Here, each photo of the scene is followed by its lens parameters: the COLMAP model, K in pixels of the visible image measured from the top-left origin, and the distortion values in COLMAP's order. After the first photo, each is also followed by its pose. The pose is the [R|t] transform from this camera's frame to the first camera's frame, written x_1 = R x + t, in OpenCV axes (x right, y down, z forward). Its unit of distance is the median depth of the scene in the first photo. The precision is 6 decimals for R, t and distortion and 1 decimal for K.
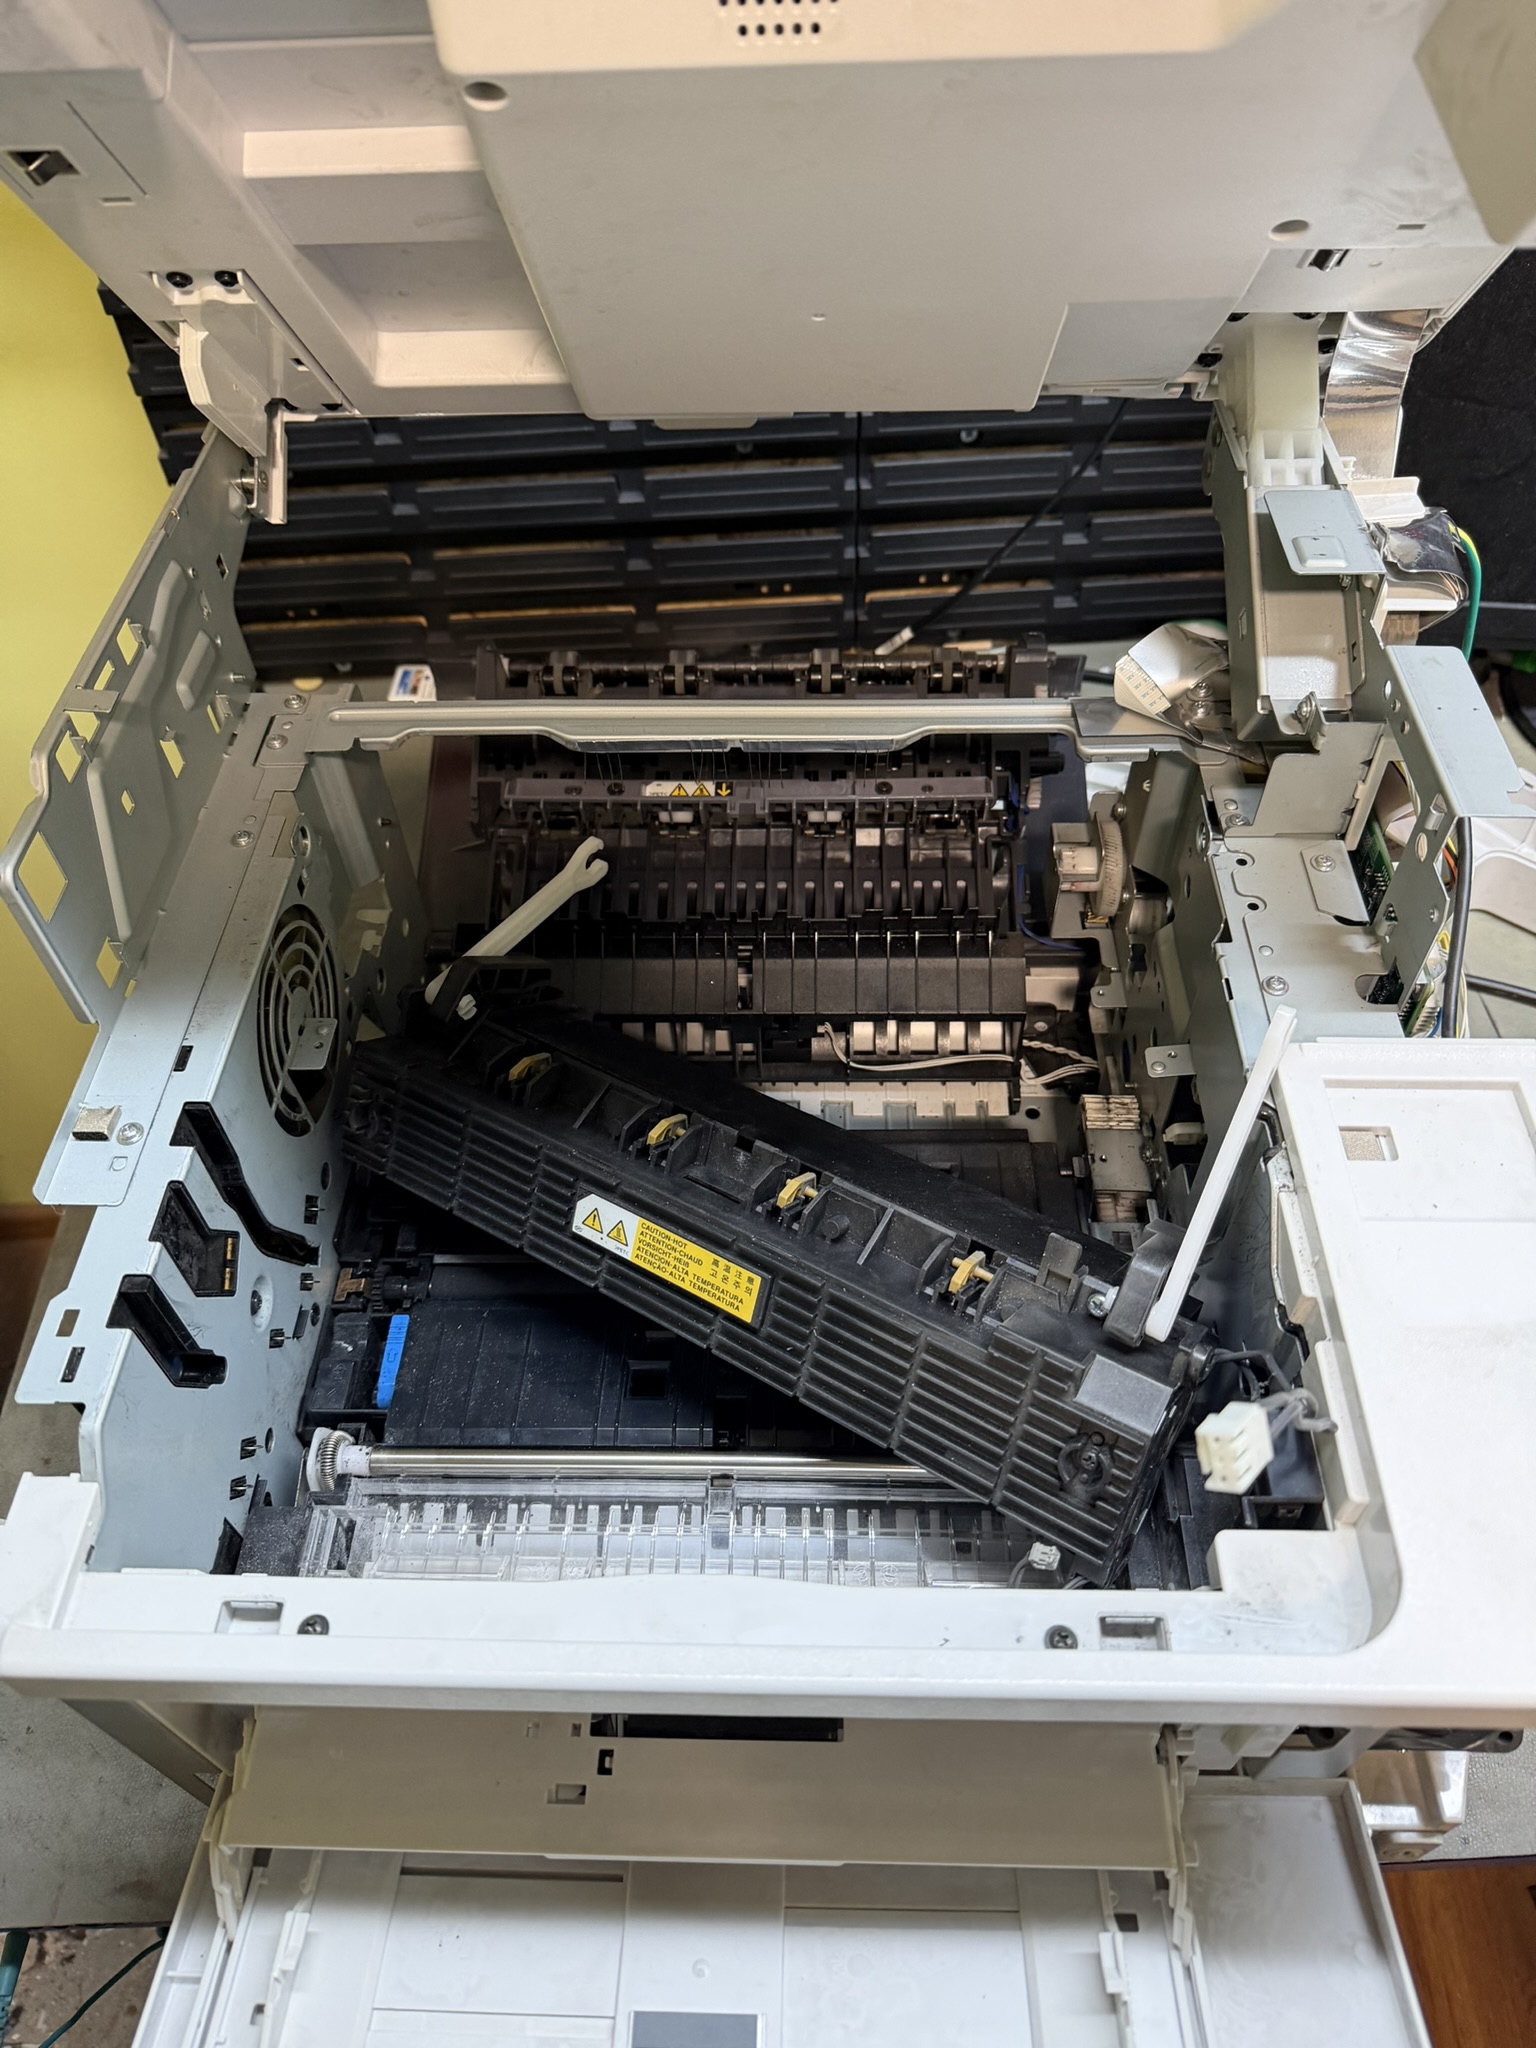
lens RADIAL K [[1511.1, 0, 768.0], [0, 1511.1, 1024.0], [0, 0, 1]] dist [-0.010366, -0.001764]
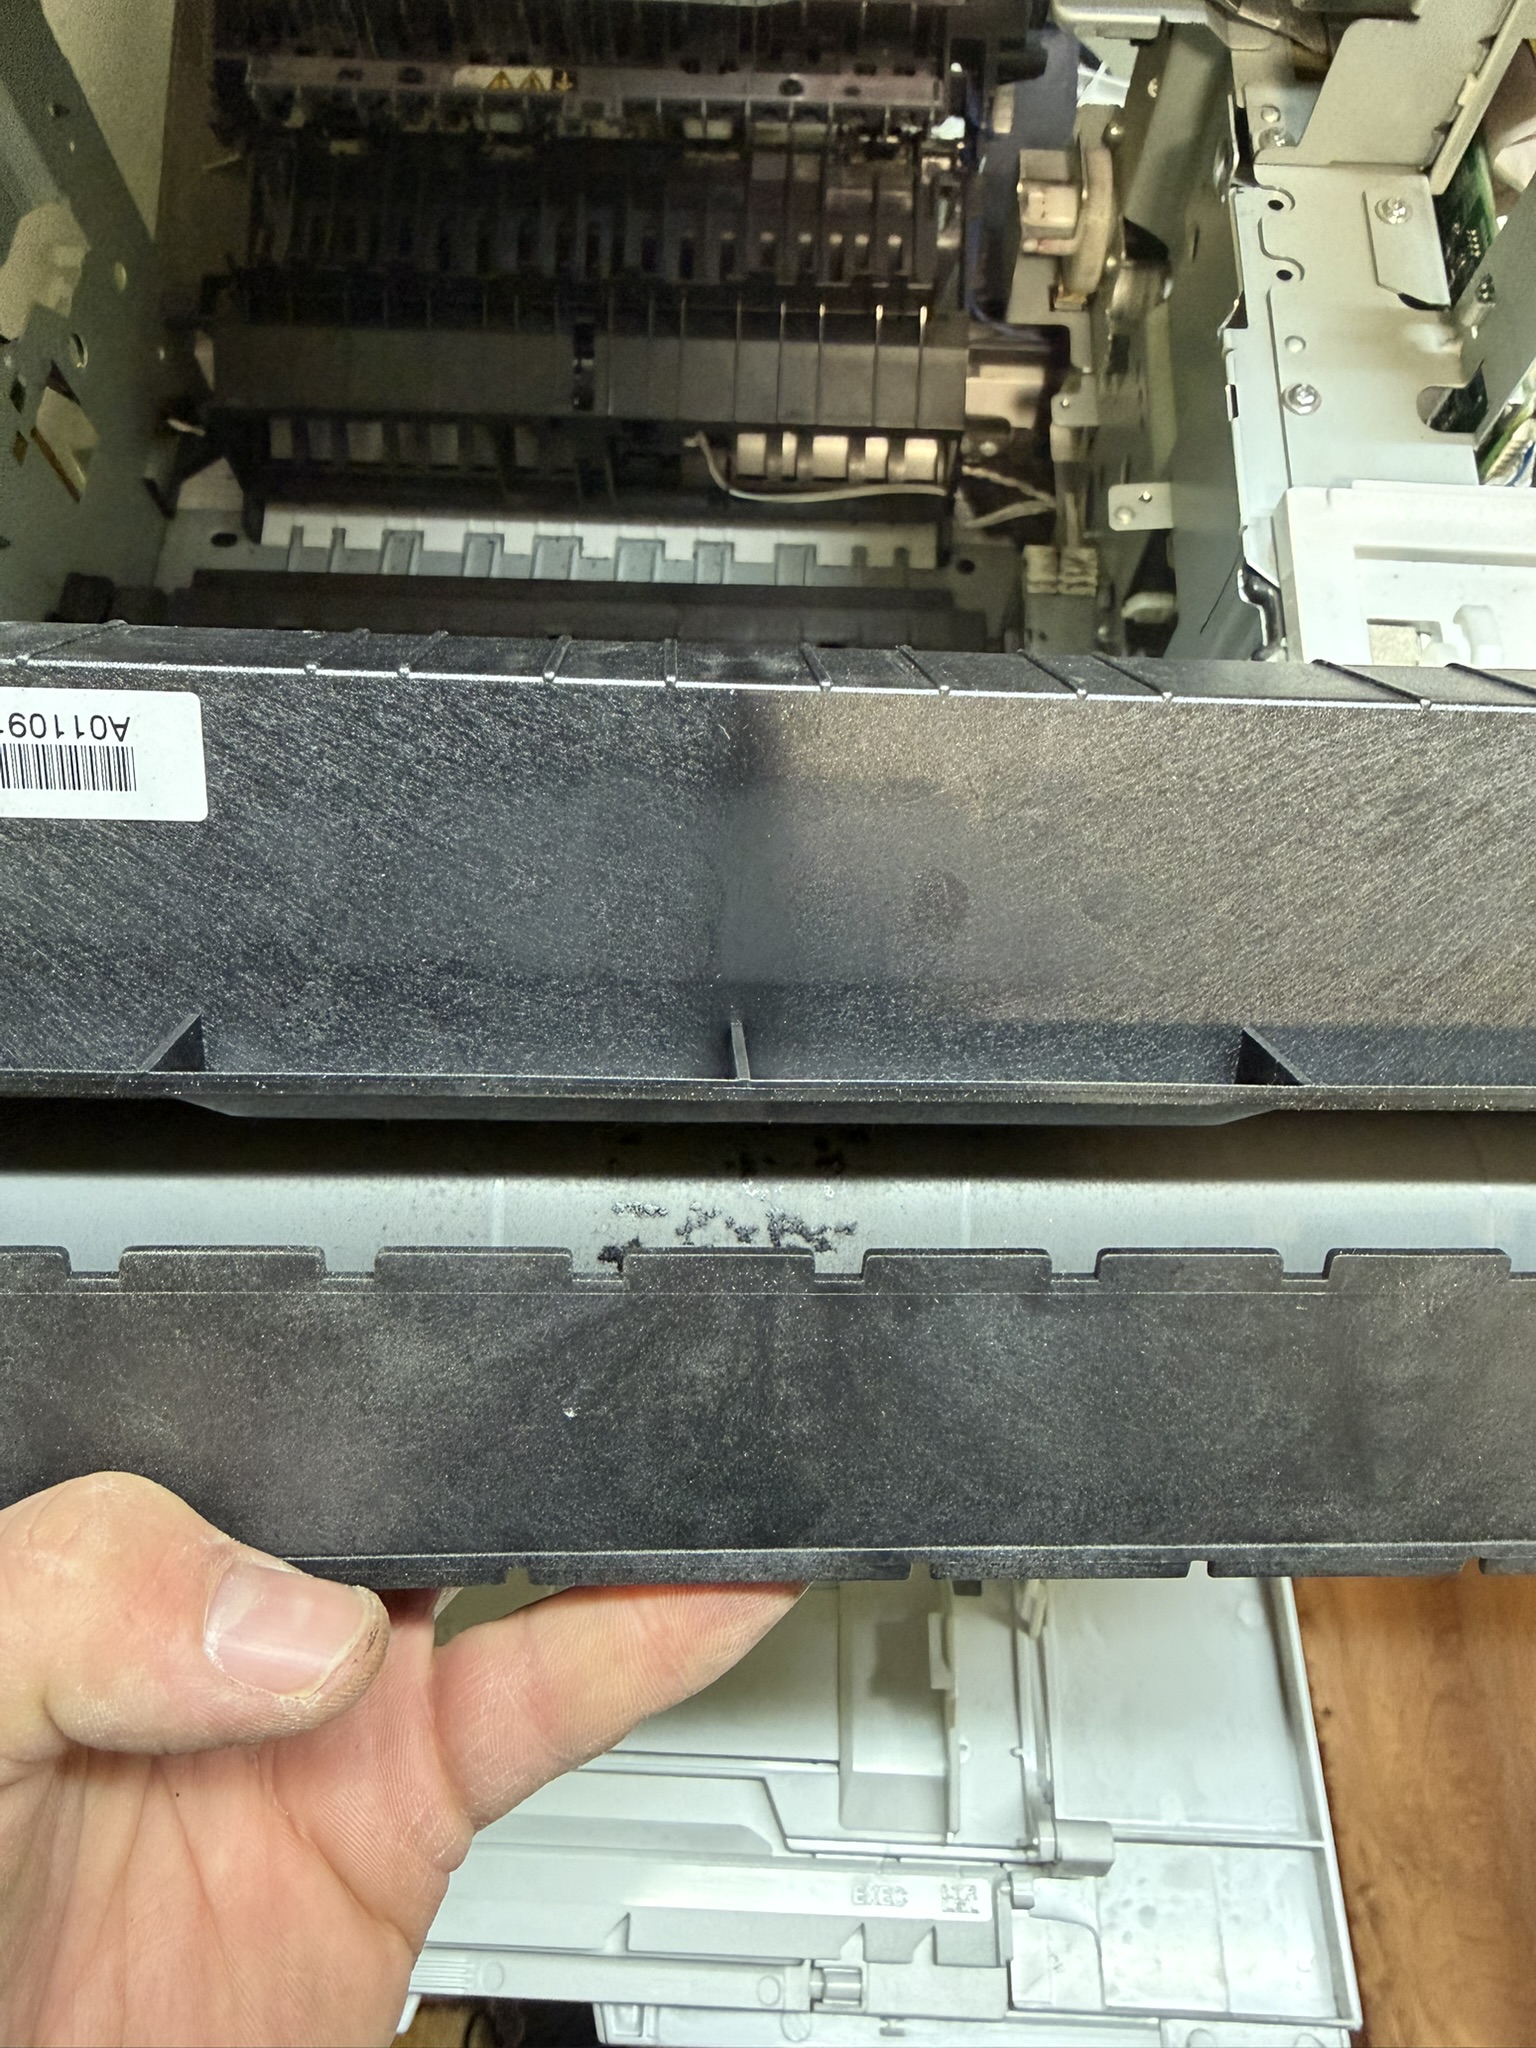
lens RADIAL K [[1636.5, 0, 768.0], [0, 1636.5, 1024.0], [0, 0, 1]] dist [0.007964, -0.064424]
pose [[0.998873, 0.018389, 0.043767, 0.043120], [-0.032117, 0.940683, 0.337763, -0.000545], [-0.034960, -0.338787, 0.940213, 0.139116]]
